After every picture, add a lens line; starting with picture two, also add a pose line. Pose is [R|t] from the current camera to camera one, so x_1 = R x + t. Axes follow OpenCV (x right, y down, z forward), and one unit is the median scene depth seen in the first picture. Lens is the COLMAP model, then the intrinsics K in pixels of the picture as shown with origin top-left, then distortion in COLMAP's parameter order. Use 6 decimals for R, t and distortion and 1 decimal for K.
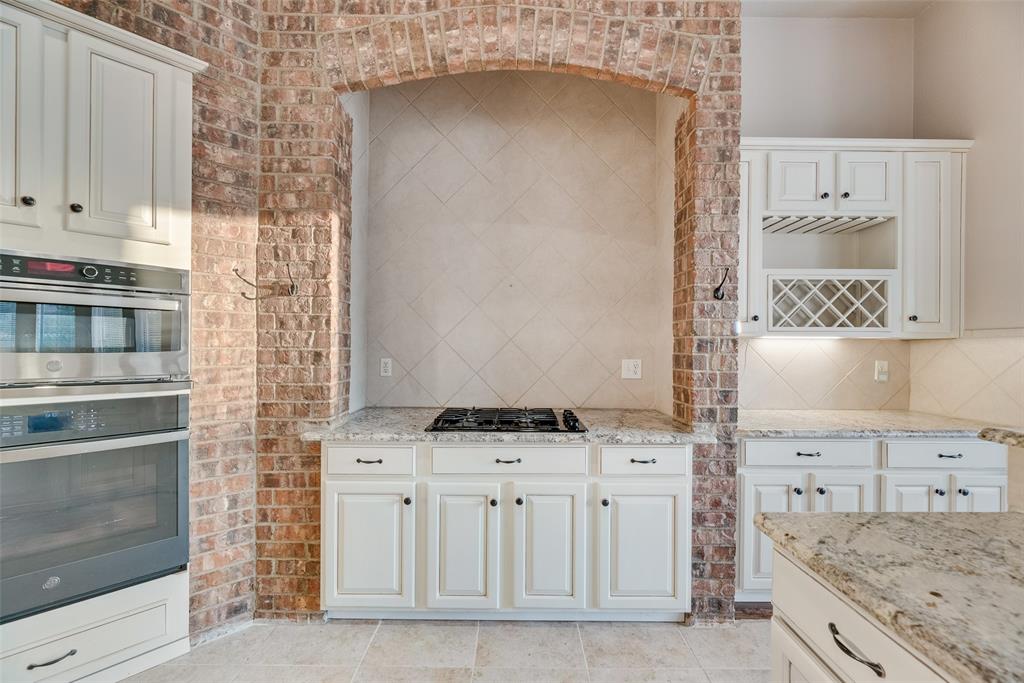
lens RADIAL K [[416.2, 0, 511.4], [0, 416.2, 343.9], [0, 0, 1]] dist [-0.006997, 0.000595]
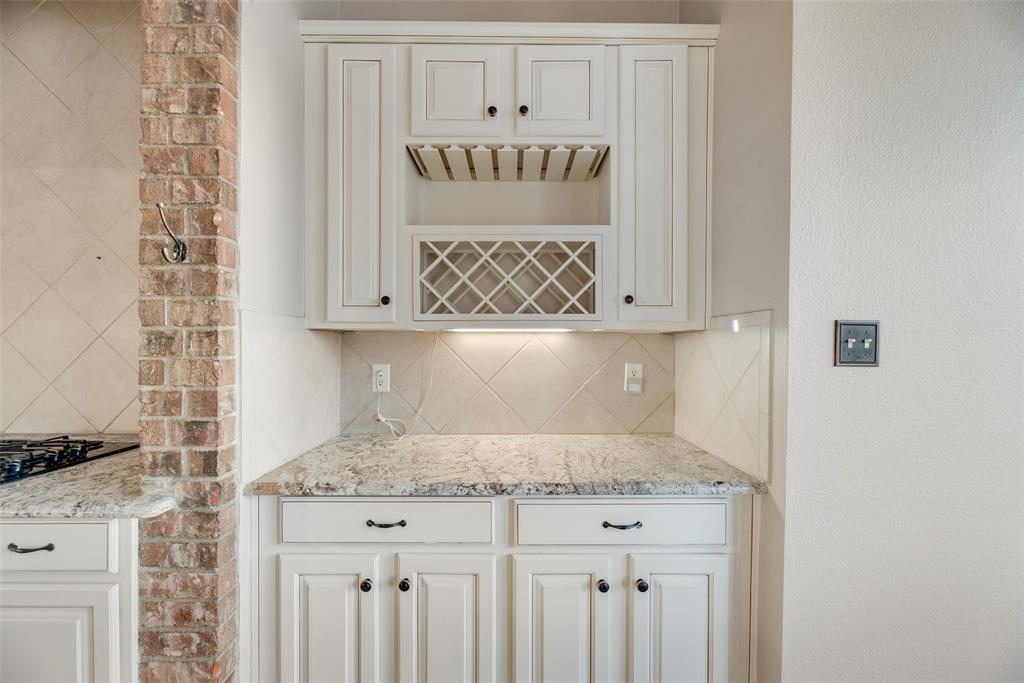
lens RADIAL K [[416.2, 0, 514.5], [0, 416.2, 343.1], [0, 0, 1]] dist [-0.006997, 0.000595]
pose [[0.999921, -0.005067, 0.011530, 0.892769], [0.005017, 0.999978, 0.004379, 0.003883], [-0.011552, -0.004321, 0.999924, 0.396398]]
